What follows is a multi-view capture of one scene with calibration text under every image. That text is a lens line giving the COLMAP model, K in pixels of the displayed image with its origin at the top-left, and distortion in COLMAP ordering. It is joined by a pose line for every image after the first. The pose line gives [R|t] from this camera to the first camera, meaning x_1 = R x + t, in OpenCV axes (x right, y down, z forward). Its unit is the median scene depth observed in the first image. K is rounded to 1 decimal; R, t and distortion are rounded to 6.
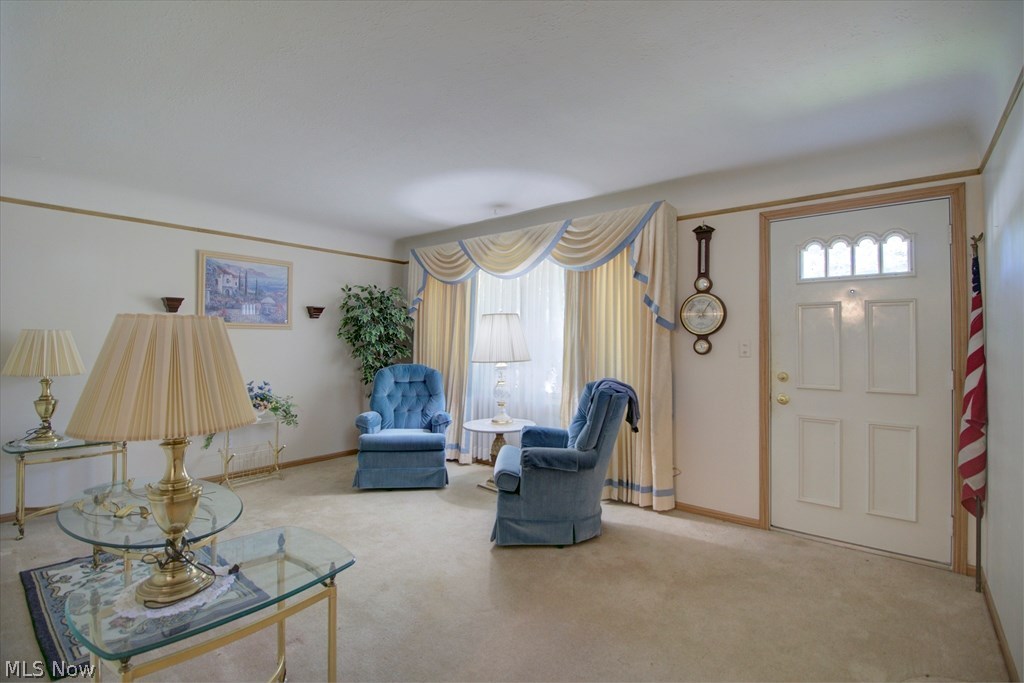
lens RADIAL K [[475.2, 0, 509.1], [0, 475.2, 337.4], [0, 0, 1]] dist [-0.001198, -0.000143]
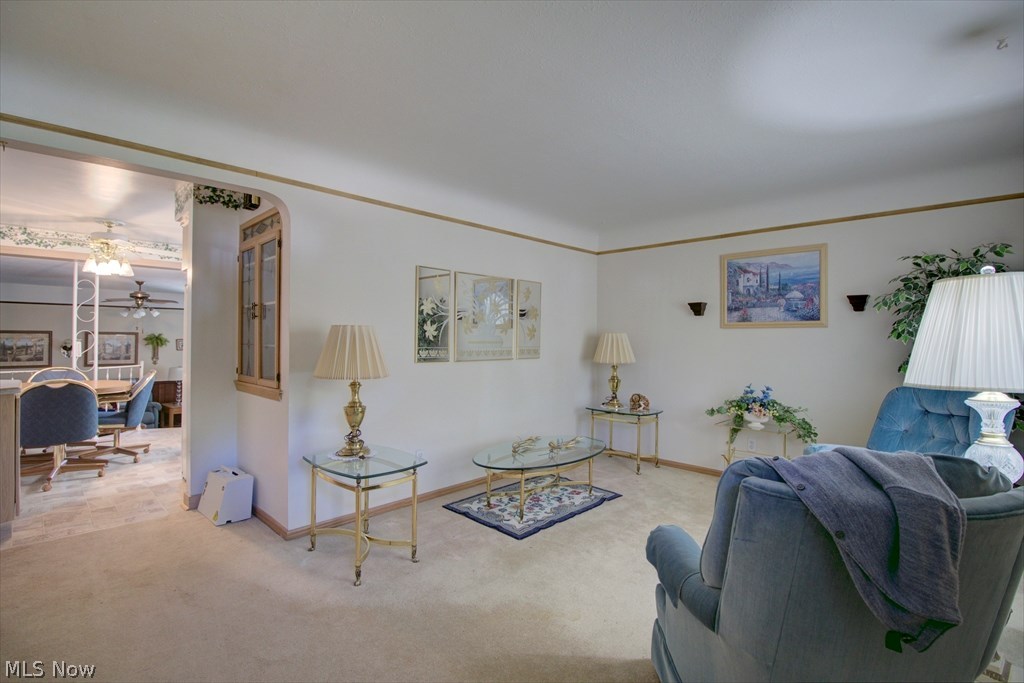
lens RADIAL K [[475.2, 0, 508.9], [0, 475.2, 341.1], [0, 0, 1]] dist [-0.001198, -0.000143]
pose [[-0.071784, -0.002033, -0.997418, 0.420271], [-0.000743, 0.999998, -0.001985, 0.009889], [0.997420, 0.000598, -0.071786, 0.577839]]
